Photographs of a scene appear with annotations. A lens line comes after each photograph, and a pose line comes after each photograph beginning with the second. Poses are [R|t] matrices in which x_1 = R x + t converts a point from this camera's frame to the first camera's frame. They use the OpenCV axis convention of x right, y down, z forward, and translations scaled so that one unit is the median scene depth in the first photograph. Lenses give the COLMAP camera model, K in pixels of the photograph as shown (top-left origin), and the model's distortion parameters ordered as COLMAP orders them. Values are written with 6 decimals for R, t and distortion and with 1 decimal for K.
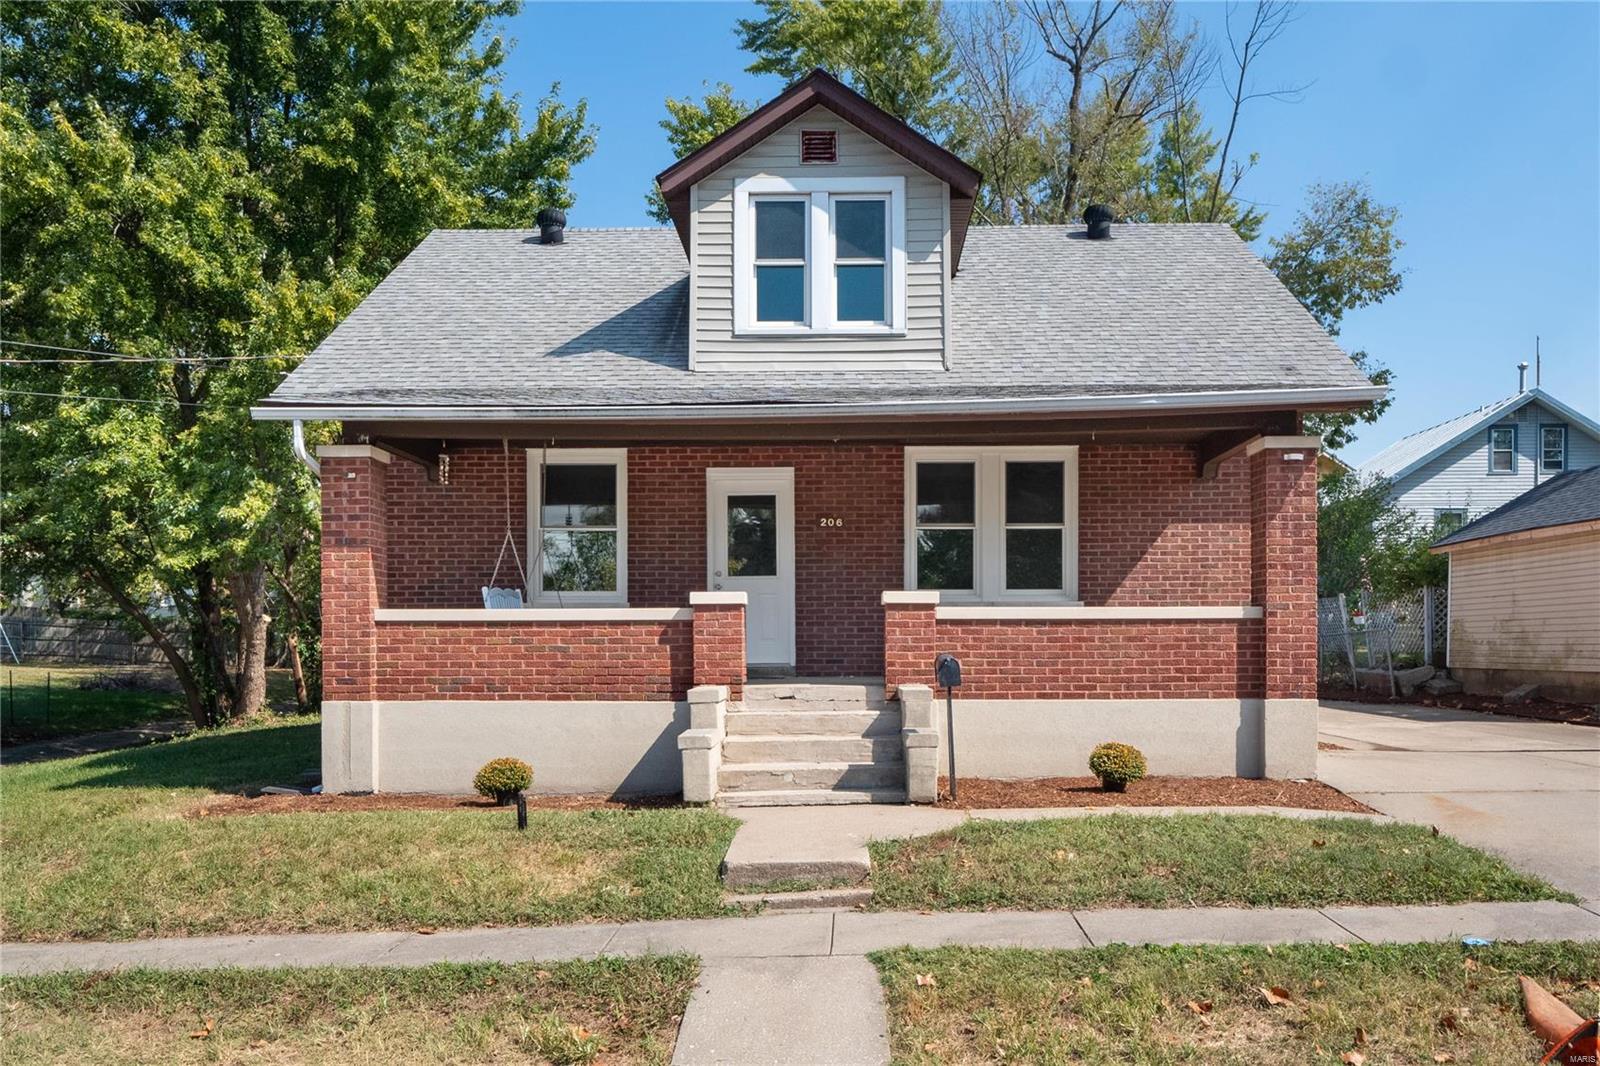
lens RADIAL K [[1237.1, 0, 800.0], [0, 1237.1, 651.9], [0, 0, 1]] dist [0.001400, 0.001062]
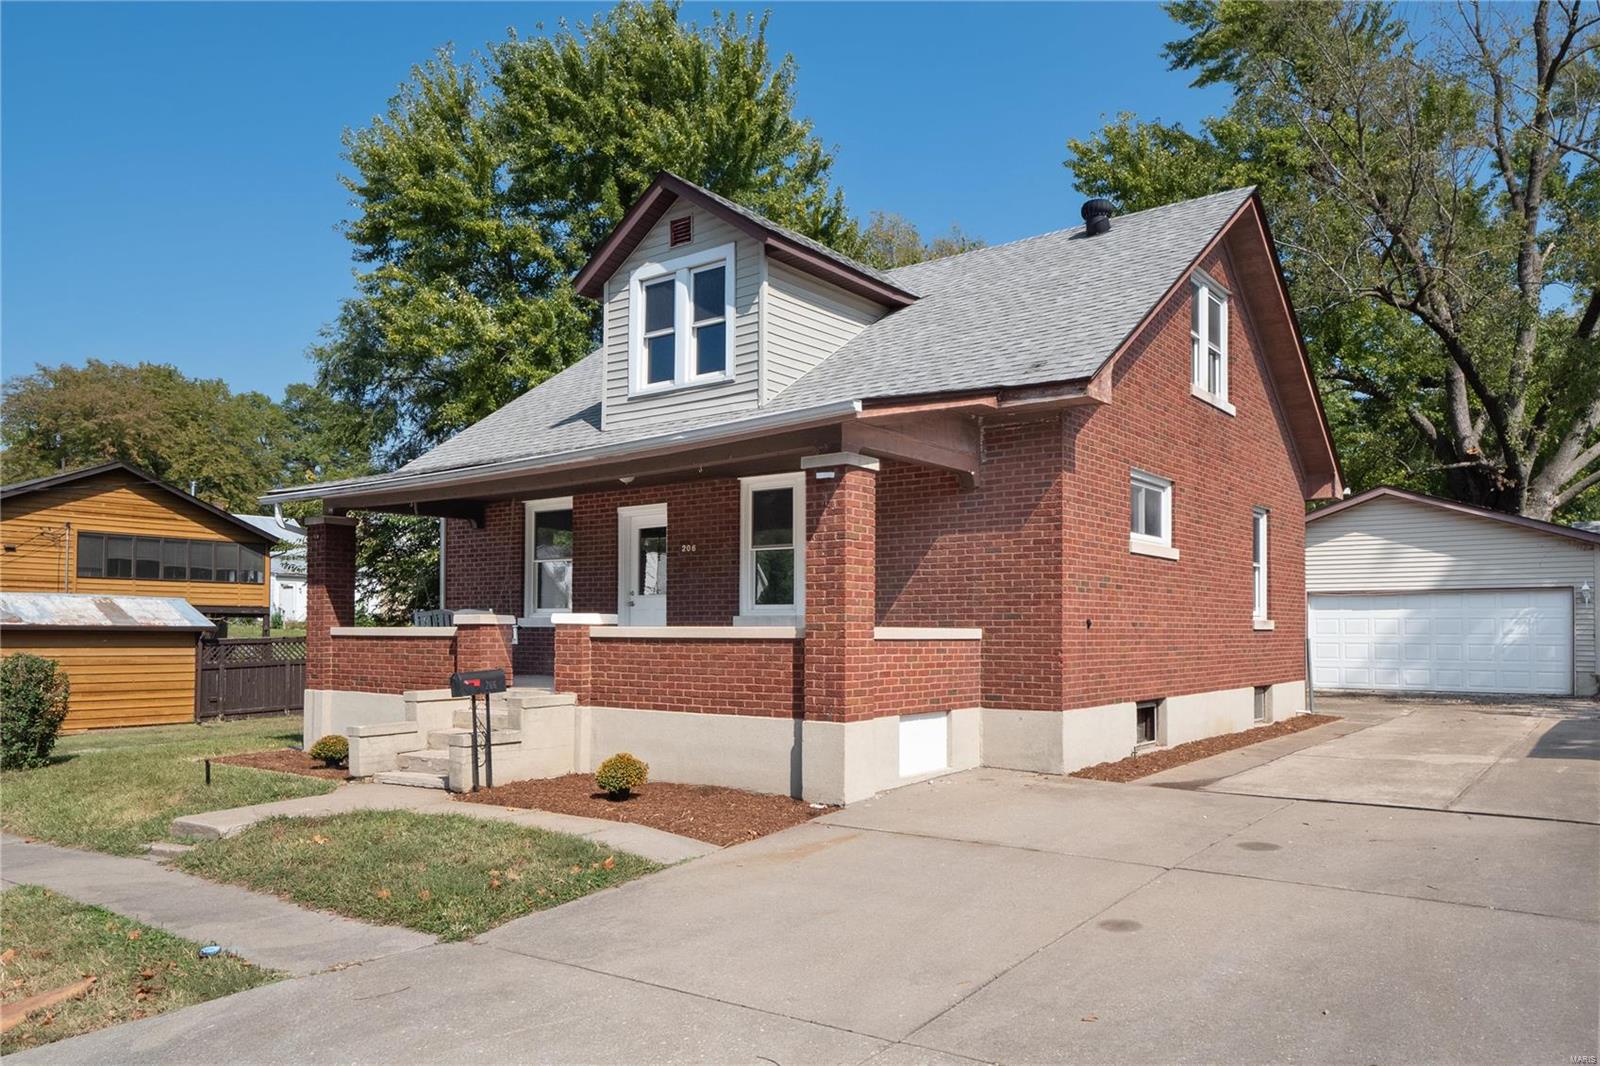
lens RADIAL K [[1100.4, 0, 806.4], [0, 1100.4, 598.3], [0, 0, 1]] dist [0.002456, 0.000367]
pose [[0.812941, -0.013488, -0.582190, 0.720485], [-0.006036, 0.999483, -0.031584, -0.025789], [0.582315, 0.029191, 0.812439, 0.226686]]
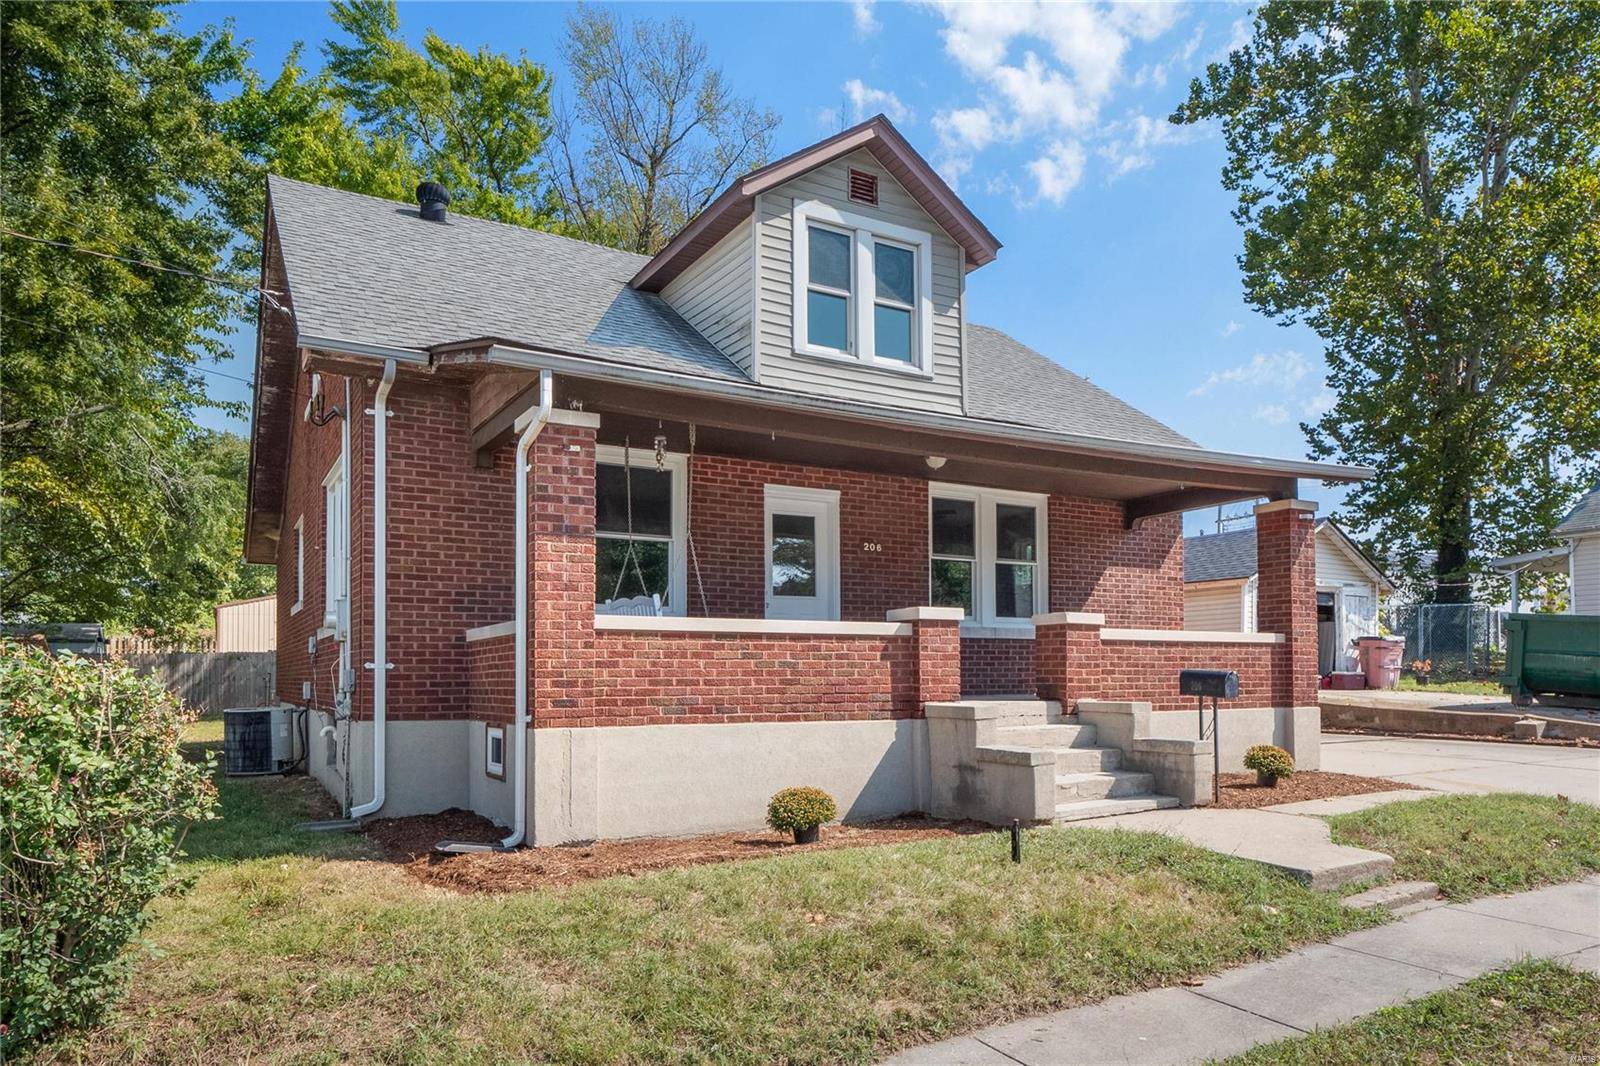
lens RADIAL K [[1067.6, 0, 808.7], [0, 1067.6, 649.0], [0, 0, 1]] dist [0.000939, 0.001094]
pose [[0.849492, 0.013589, 0.527427, -0.493824], [0.004712, 0.999433, -0.033339, 0.010189], [-0.527581, 0.030807, 0.848946, 0.272855]]
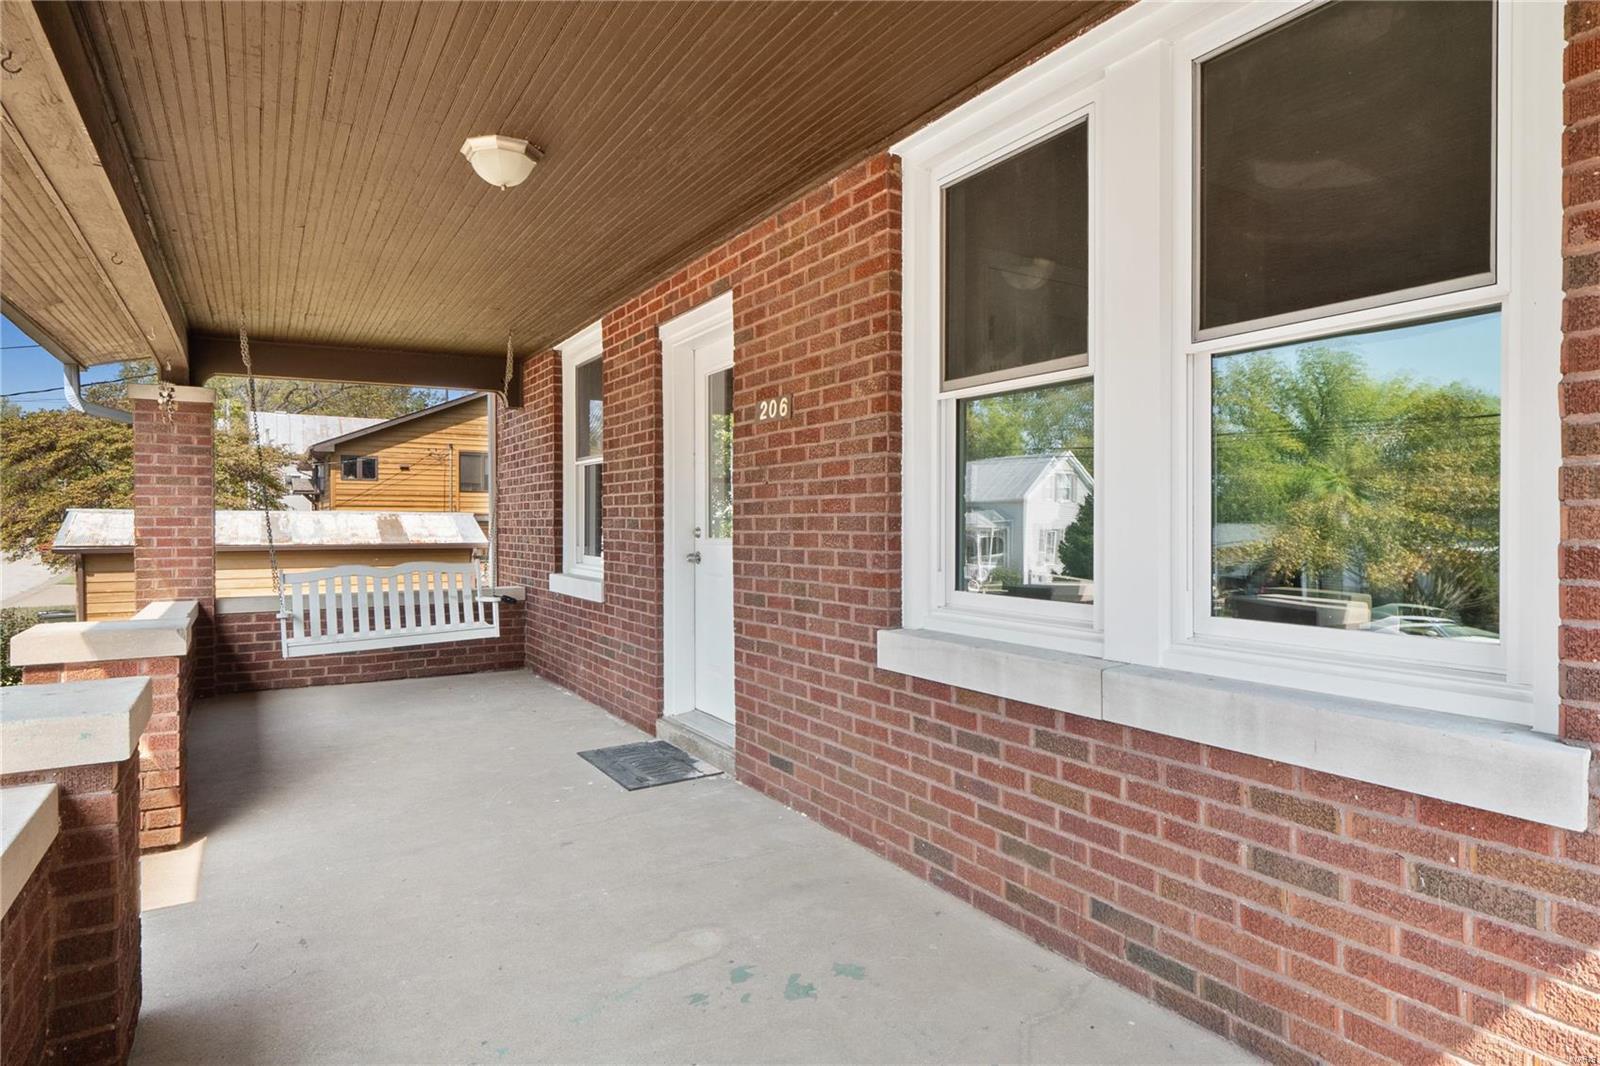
lens RADIAL K [[889.9, 0, 800.0], [0, 889.9, 533.0], [0, 0, 1]] dist [-0.001686, -0.000120]
pose [[0.550039, 0.010315, -0.835075, 0.267337], [-0.002697, 0.999940, 0.010574, -0.068752], [0.835135, -0.003564, 0.550034, 0.856383]]
